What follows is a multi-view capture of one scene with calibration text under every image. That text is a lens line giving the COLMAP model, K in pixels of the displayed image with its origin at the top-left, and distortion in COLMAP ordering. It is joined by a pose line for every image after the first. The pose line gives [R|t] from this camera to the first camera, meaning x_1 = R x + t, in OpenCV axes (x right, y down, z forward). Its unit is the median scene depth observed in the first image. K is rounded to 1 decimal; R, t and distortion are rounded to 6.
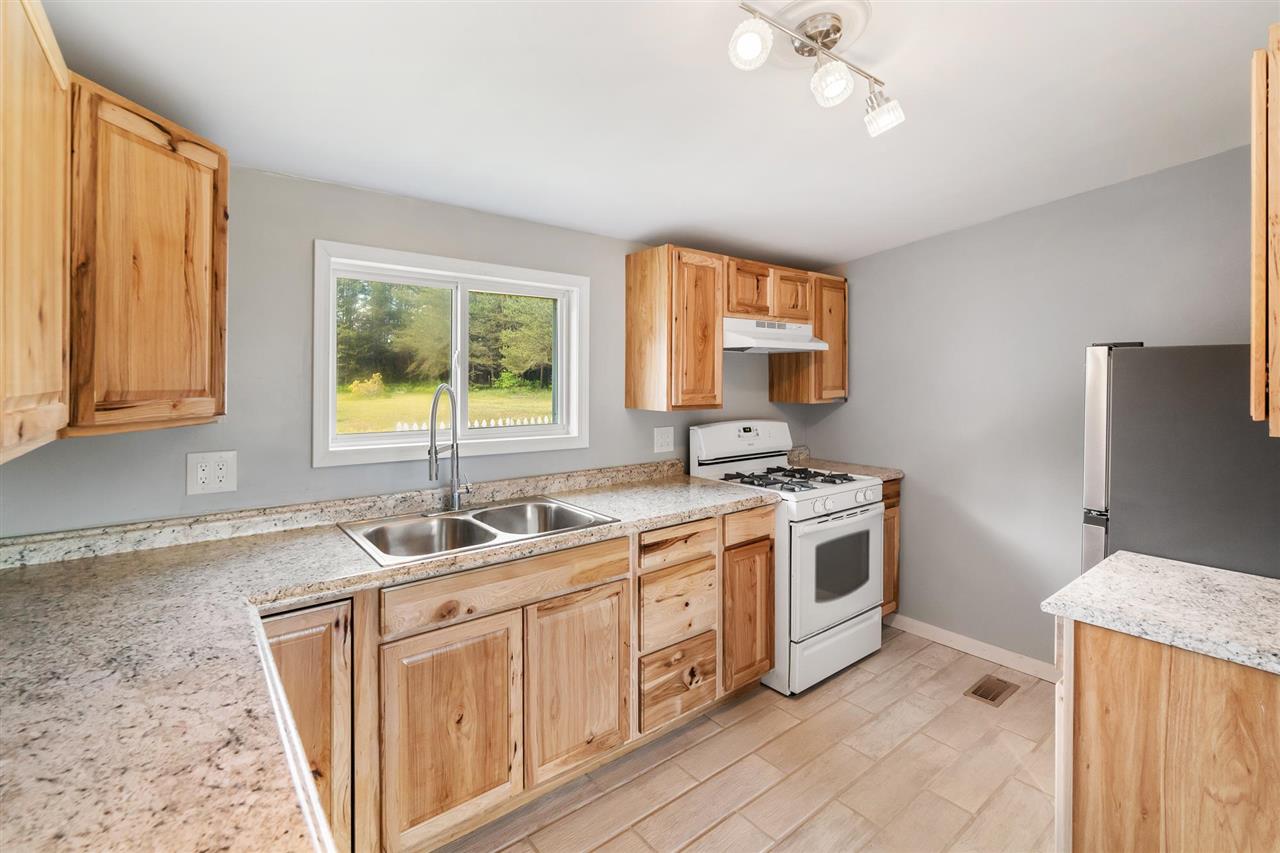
lens RADIAL K [[572.3, 0, 615.9], [0, 572.3, 384.6], [0, 0, 1]] dist [-0.012441, 0.000359]
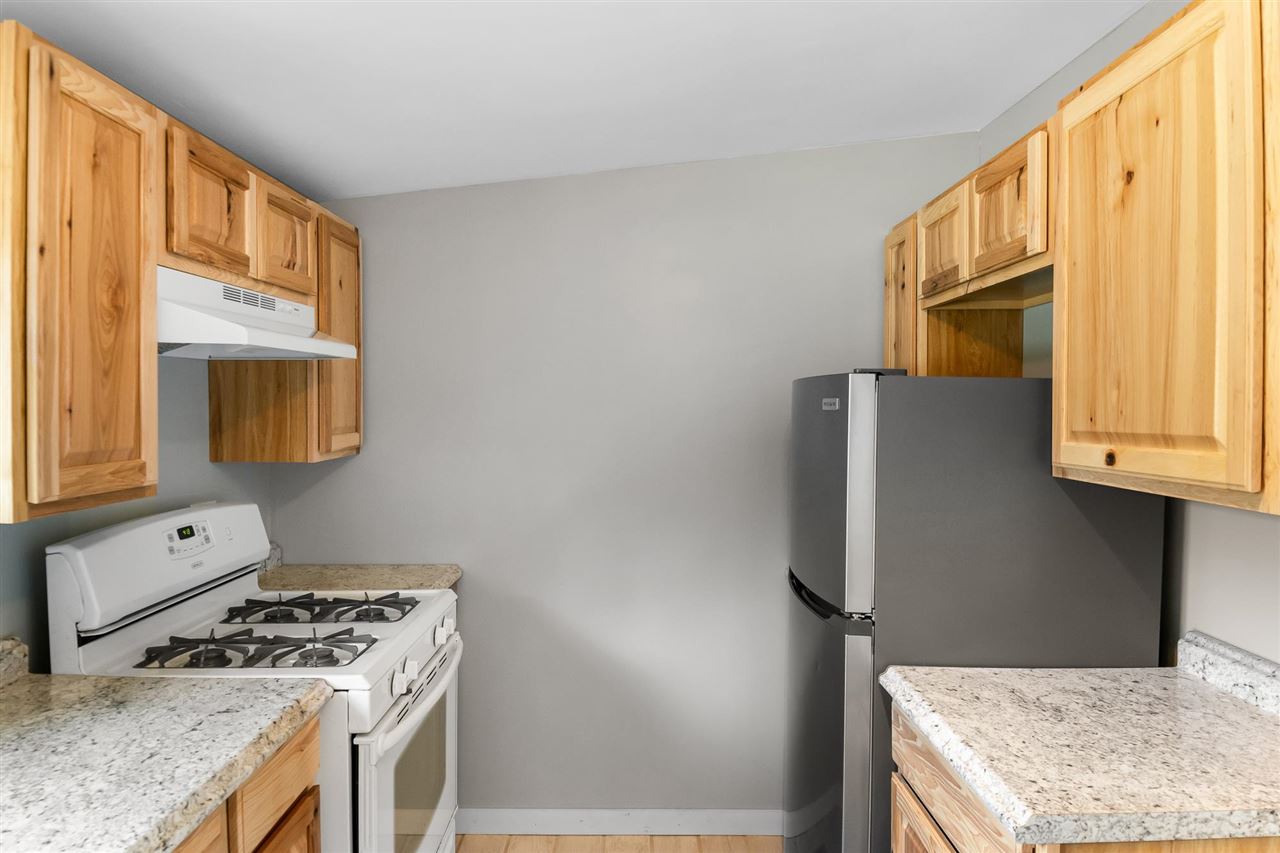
lens RADIAL K [[802.7, 0, 639.5], [0, 802.7, 420.8], [0, 0, 1]] dist [-0.004552, -0.014705]
pose [[0.611848, -0.018439, 0.790761, -0.054607], [0.005463, 0.999803, 0.019087, -0.021340], [-0.790957, -0.007358, 0.611828, 0.450392]]
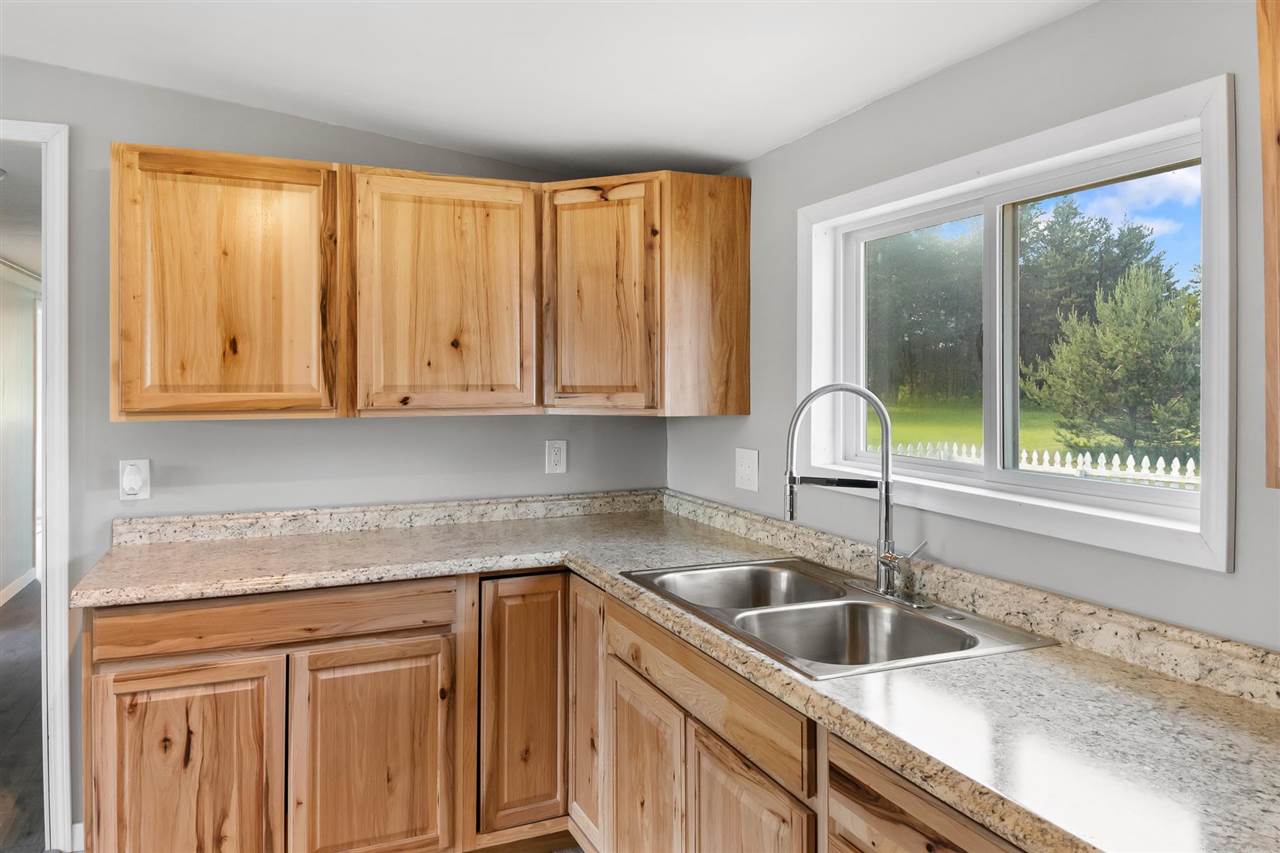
lens RADIAL K [[820.9, 0, 610.2], [0, 820.9, 375.6], [0, 0, 1]] dist [0.005571, 0.000433]
pose [[-0.274220, -0.009471, -0.961620, 0.557394], [-0.008309, 0.999938, -0.007478, 0.000221], [0.961631, 0.005940, -0.274282, 0.841991]]
